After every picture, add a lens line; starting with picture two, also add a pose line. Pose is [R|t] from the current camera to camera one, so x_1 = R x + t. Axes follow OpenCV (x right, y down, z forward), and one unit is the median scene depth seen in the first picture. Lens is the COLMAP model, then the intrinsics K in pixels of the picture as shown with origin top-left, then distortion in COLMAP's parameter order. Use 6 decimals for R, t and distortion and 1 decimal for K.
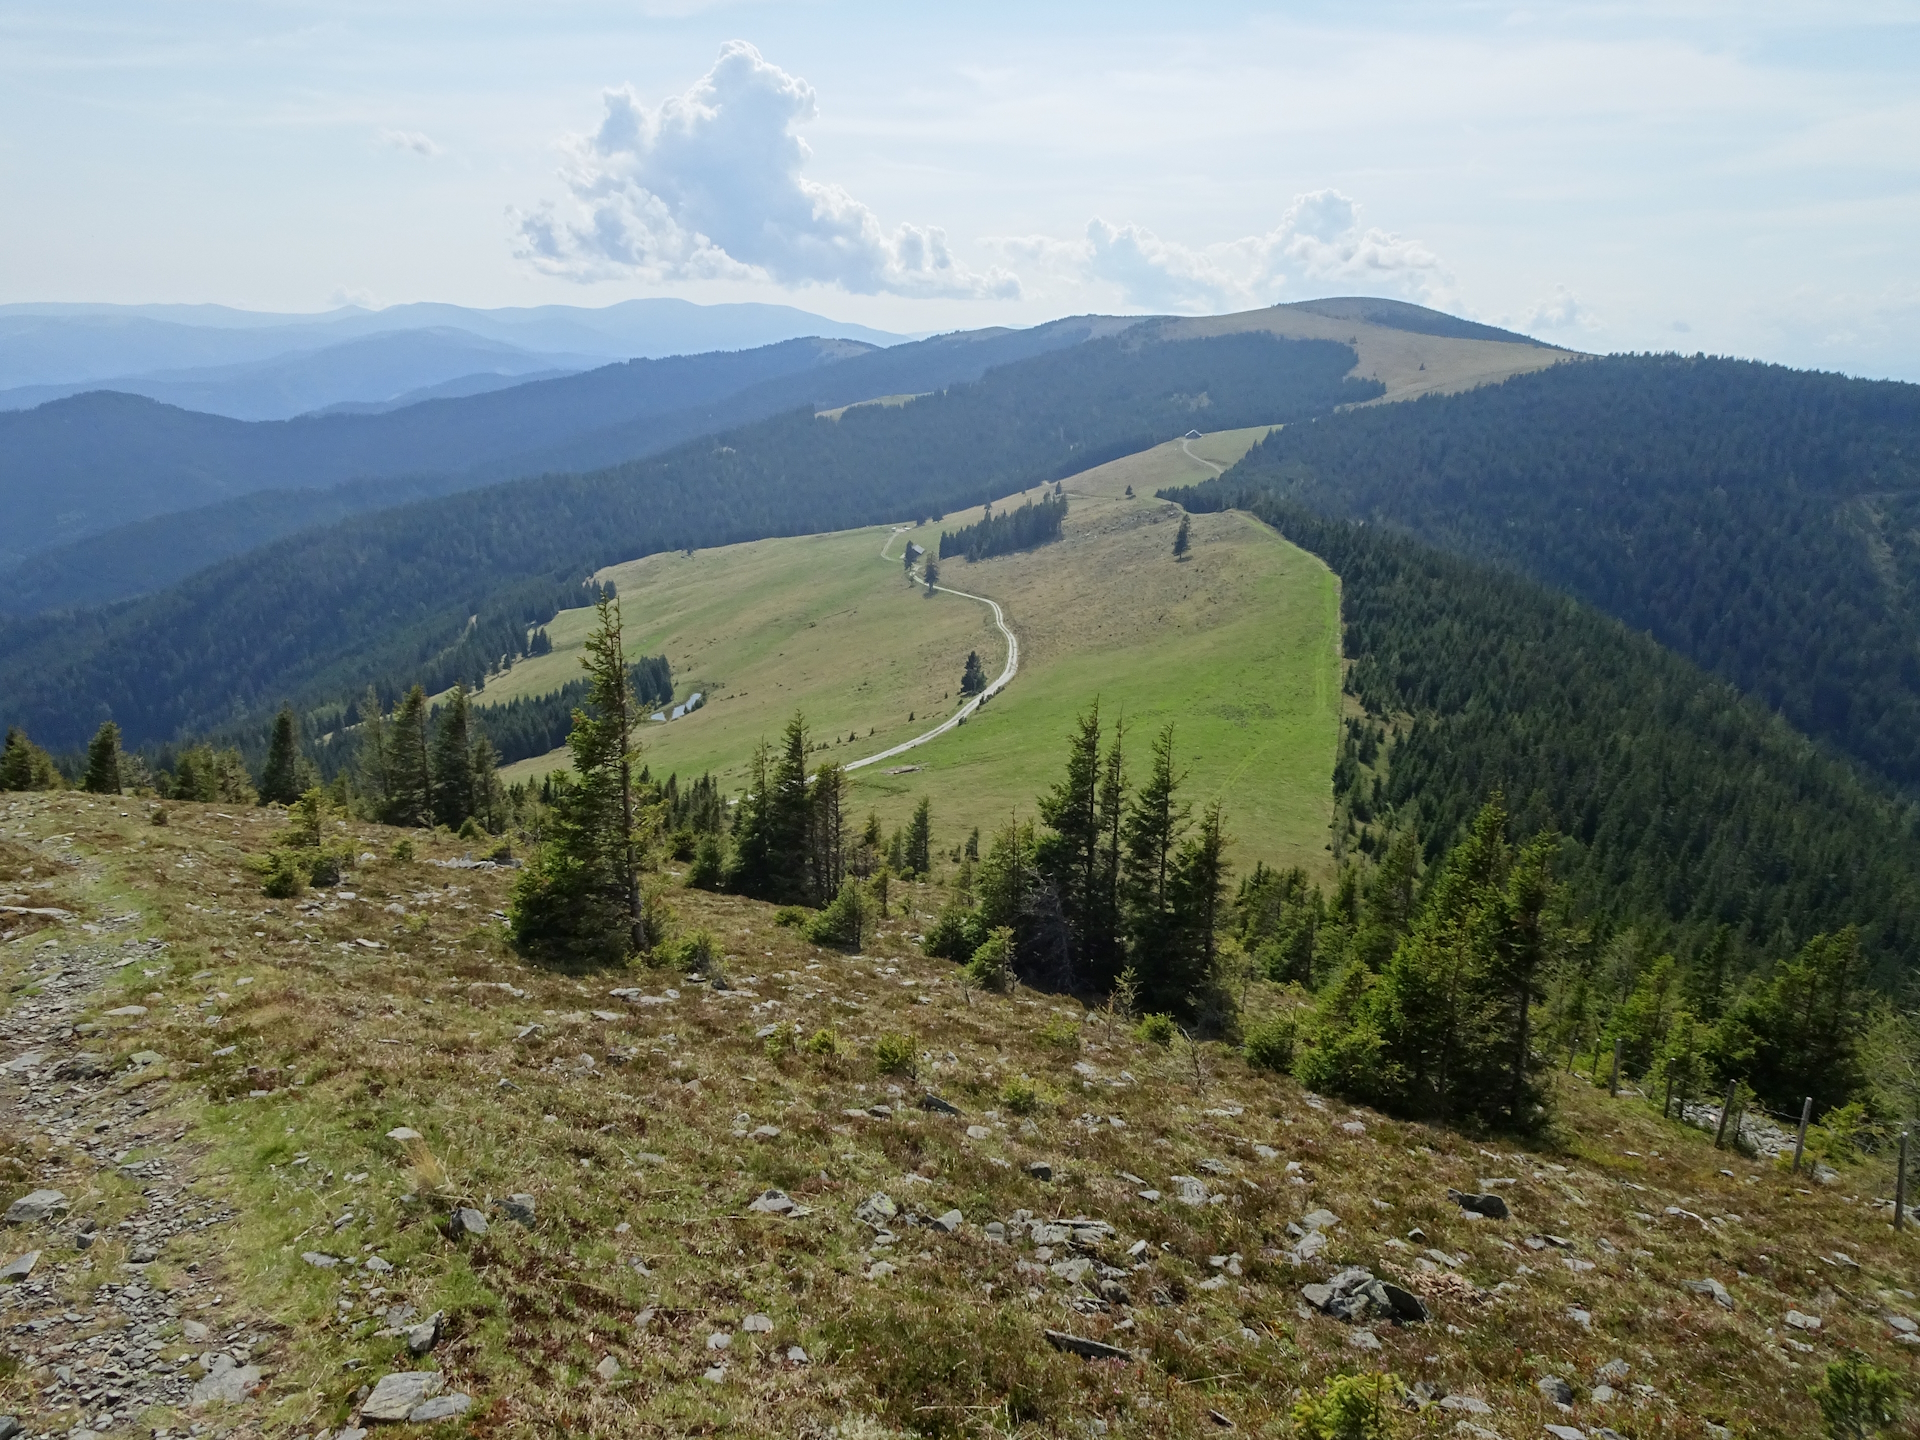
lens RADIAL K [[1393.1, 0, 955.7], [0, 1393.1, 723.1], [0, 0, 1]] dist [0.027531, -0.011716]
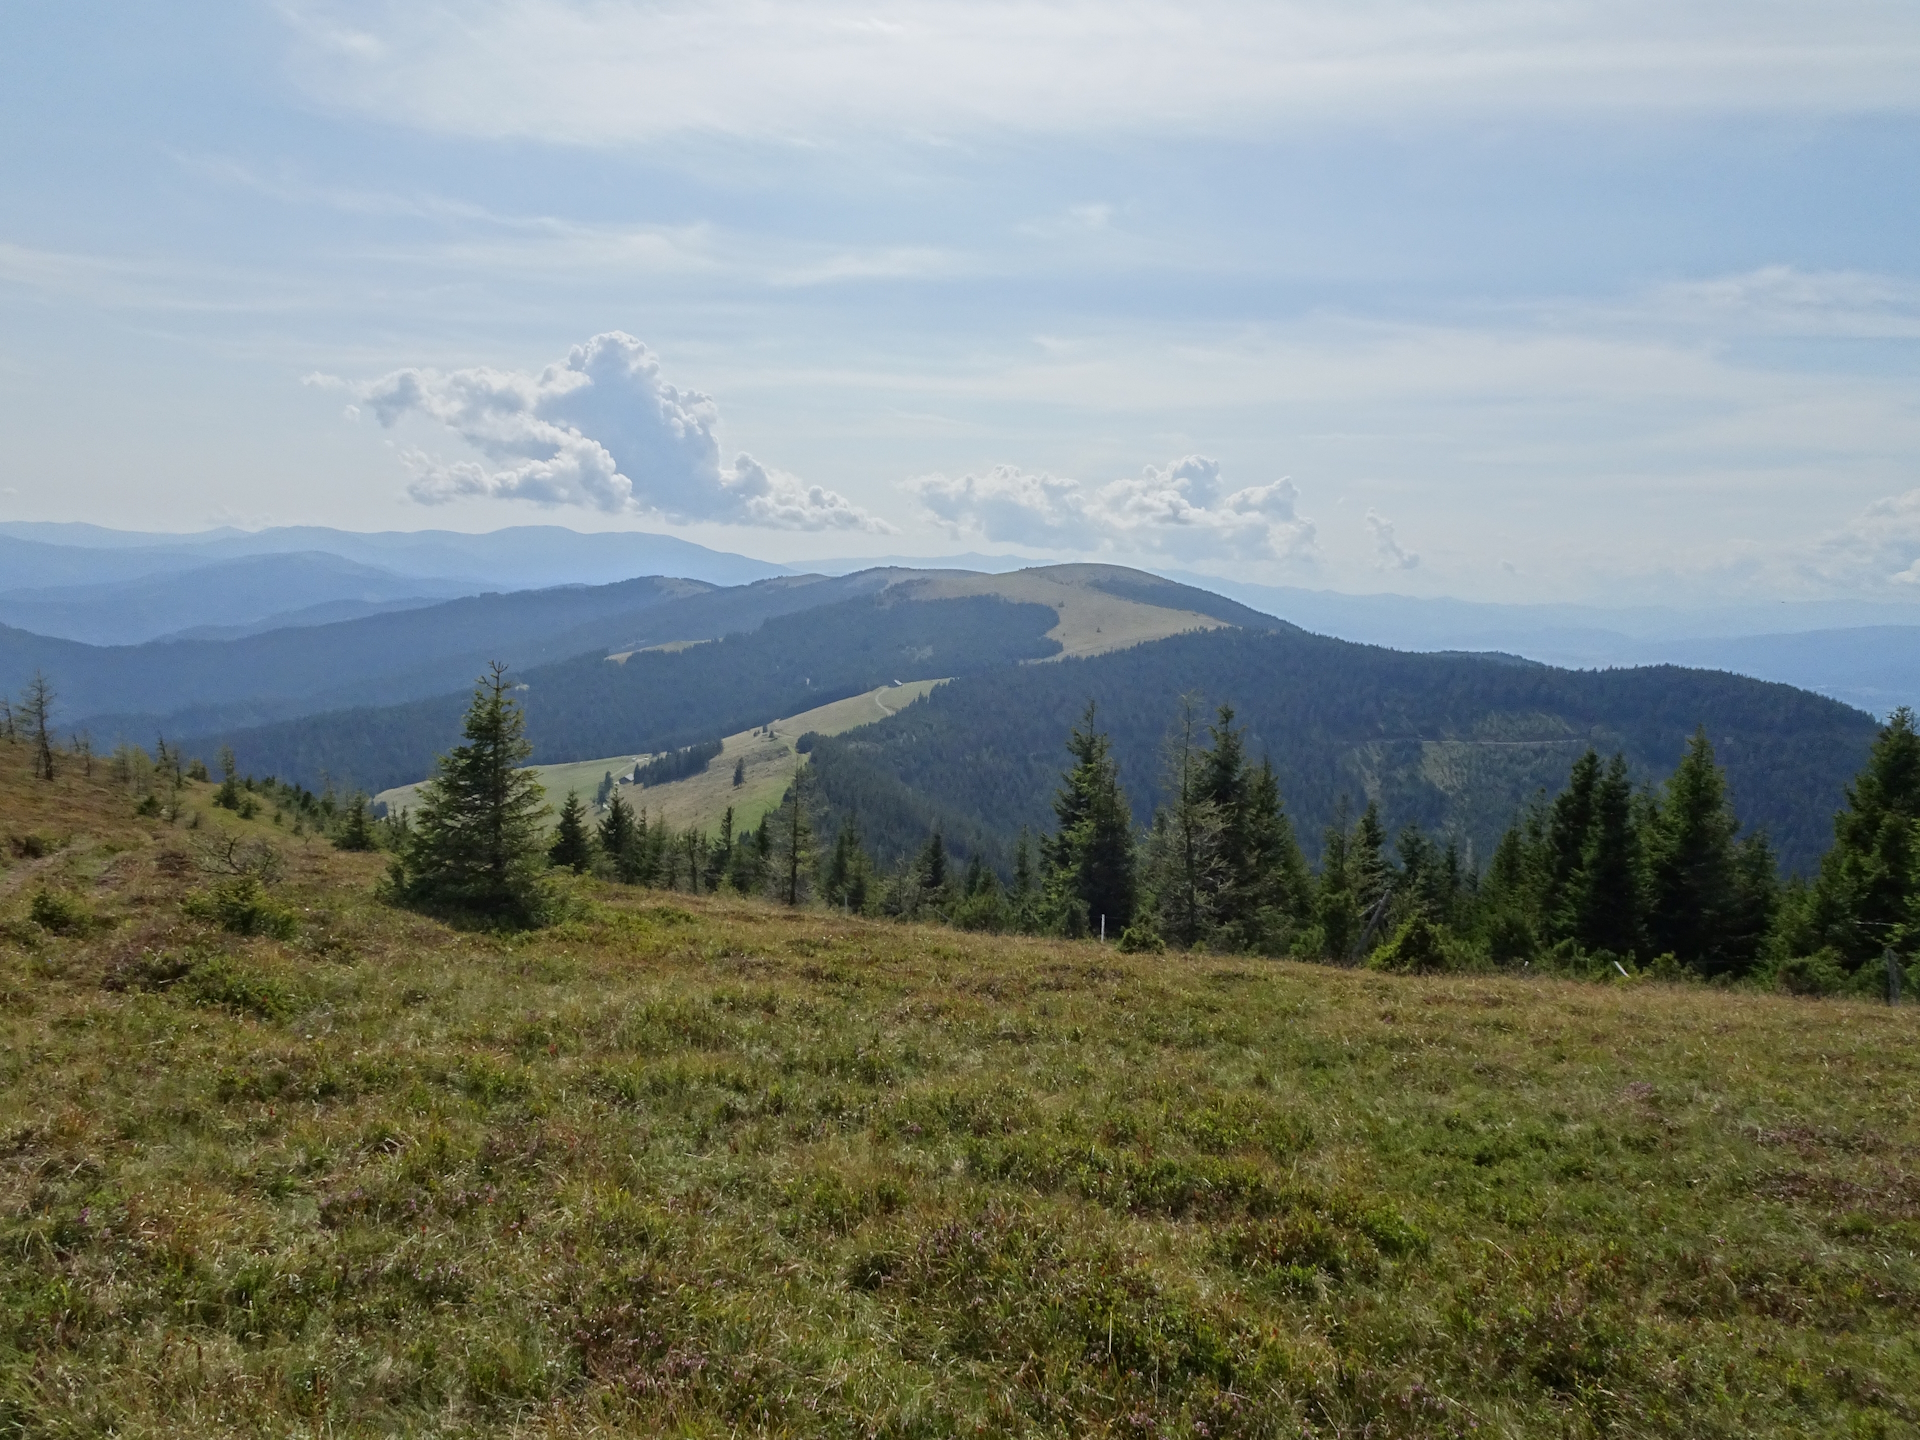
lens RADIAL K [[1393.1, 0, 961.3], [0, 1393.1, 717.5], [0, 0, 1]] dist [0.027531, -0.011716]
pose [[0.996169, 0.009308, 0.086954, 0.091588], [0.004889, 0.986836, -0.161651, 0.013704], [-0.087314, 0.161457, 0.983010, -0.142695]]
